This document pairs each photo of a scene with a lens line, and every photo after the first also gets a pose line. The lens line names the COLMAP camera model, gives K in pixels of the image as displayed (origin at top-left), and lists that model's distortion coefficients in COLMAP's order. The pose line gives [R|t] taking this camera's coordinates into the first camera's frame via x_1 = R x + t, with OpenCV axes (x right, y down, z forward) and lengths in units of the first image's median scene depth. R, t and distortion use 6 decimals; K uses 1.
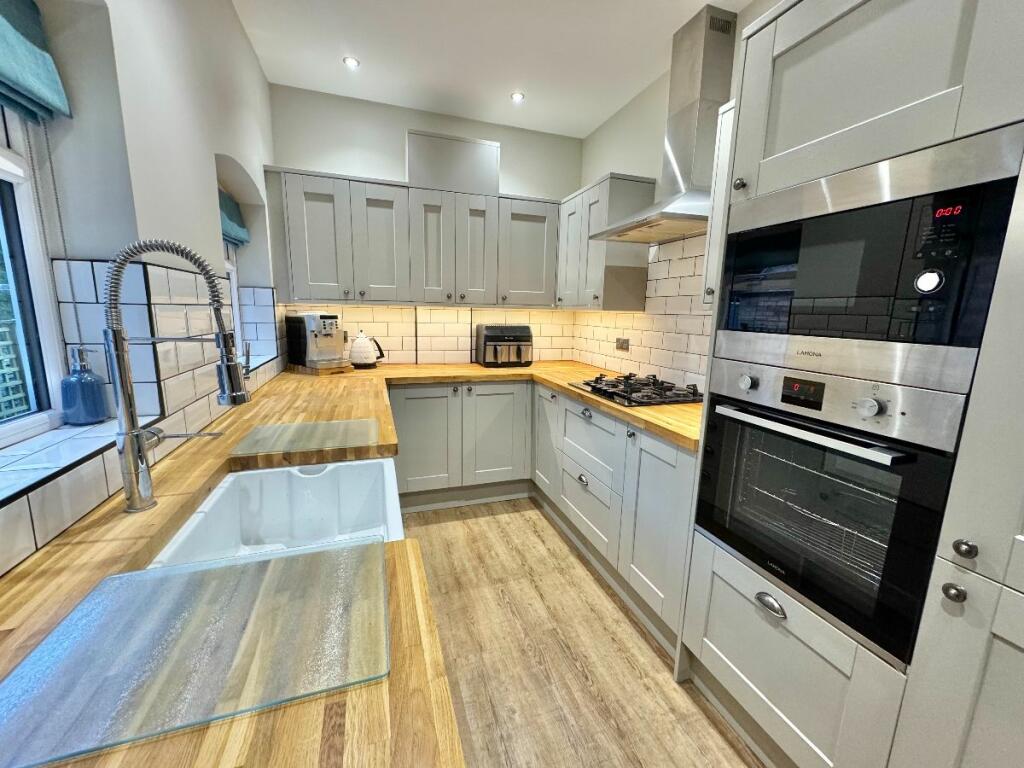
lens RADIAL K [[405.5, 0, 510.1], [0, 405.5, 383.7], [0, 0, 1]] dist [-0.003200, -0.000235]
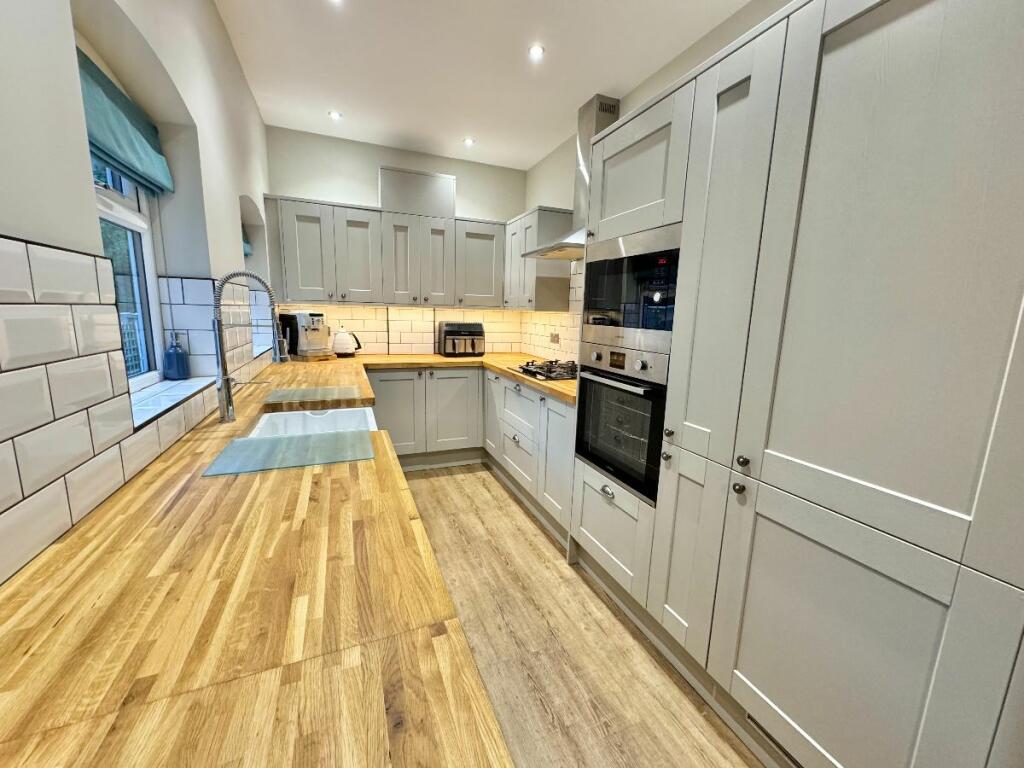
lens RADIAL K [[405.5, 0, 511.1], [0, 405.5, 383.4], [0, 0, 1]] dist [-0.003200, -0.000235]
pose [[0.997997, -0.004352, 0.063116, 0.085405], [0.004440, 0.999989, -0.001257, 0.060939], [-0.063110, 0.001535, 0.998005, -0.342078]]
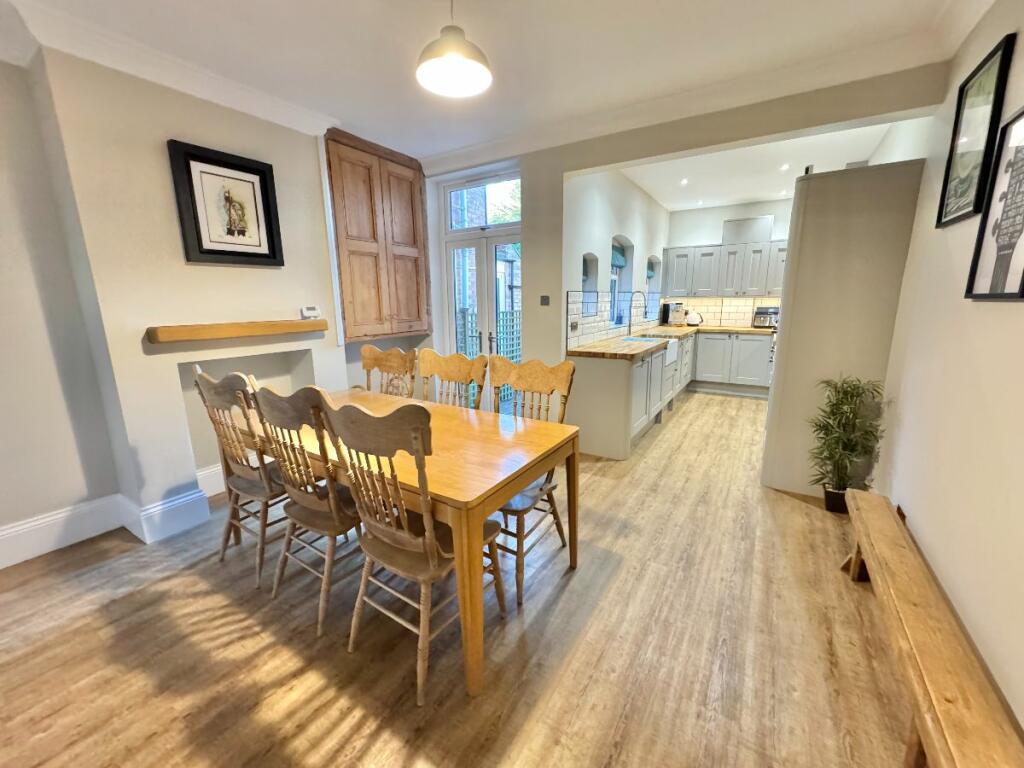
lens RADIAL K [[405.5, 0, 508.7], [0, 405.5, 380.5], [0, 0, 1]] dist [-0.003200, -0.000235]
pose [[0.619654, 0.127676, -0.774421, 1.091273], [-0.115356, 0.990780, 0.071044, 0.301406], [0.776352, 0.045312, 0.628669, -1.658344]]
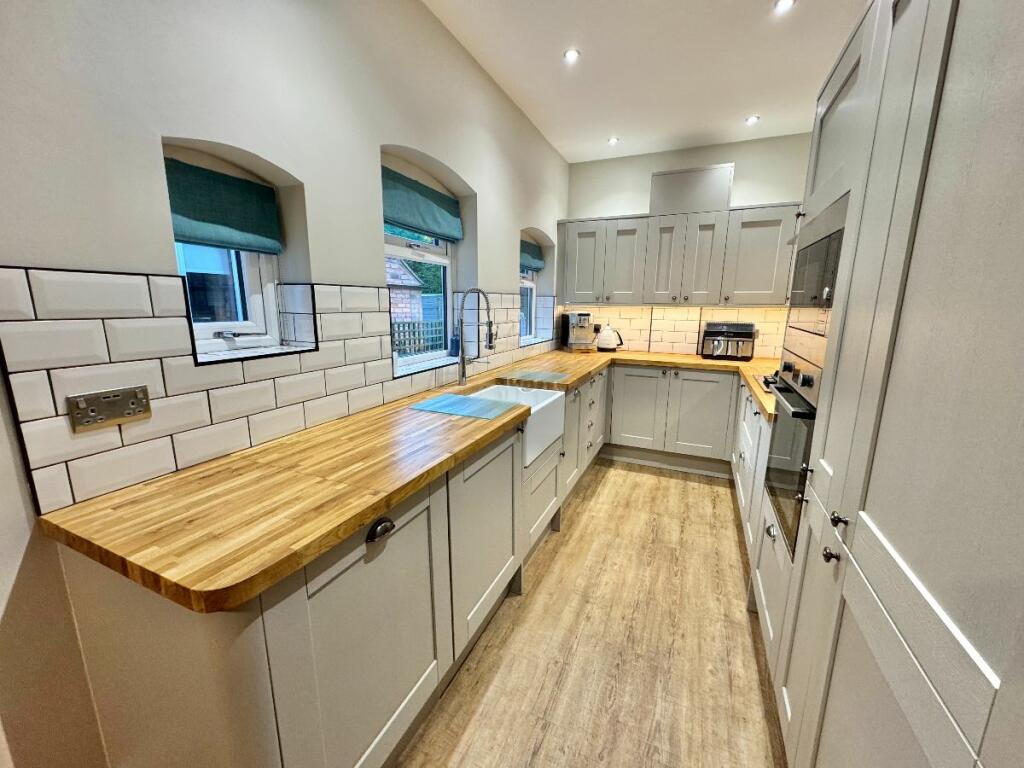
lens RADIAL K [[405.5, 0, 511.8], [0, 405.5, 383.6], [0, 0, 1]] dist [-0.003200, -0.000235]
pose [[0.730717, 0.117432, -0.672504, 0.477718], [-0.112918, 0.992316, 0.050585, 0.049972], [0.673277, 0.038974, 0.738363, -0.325627]]
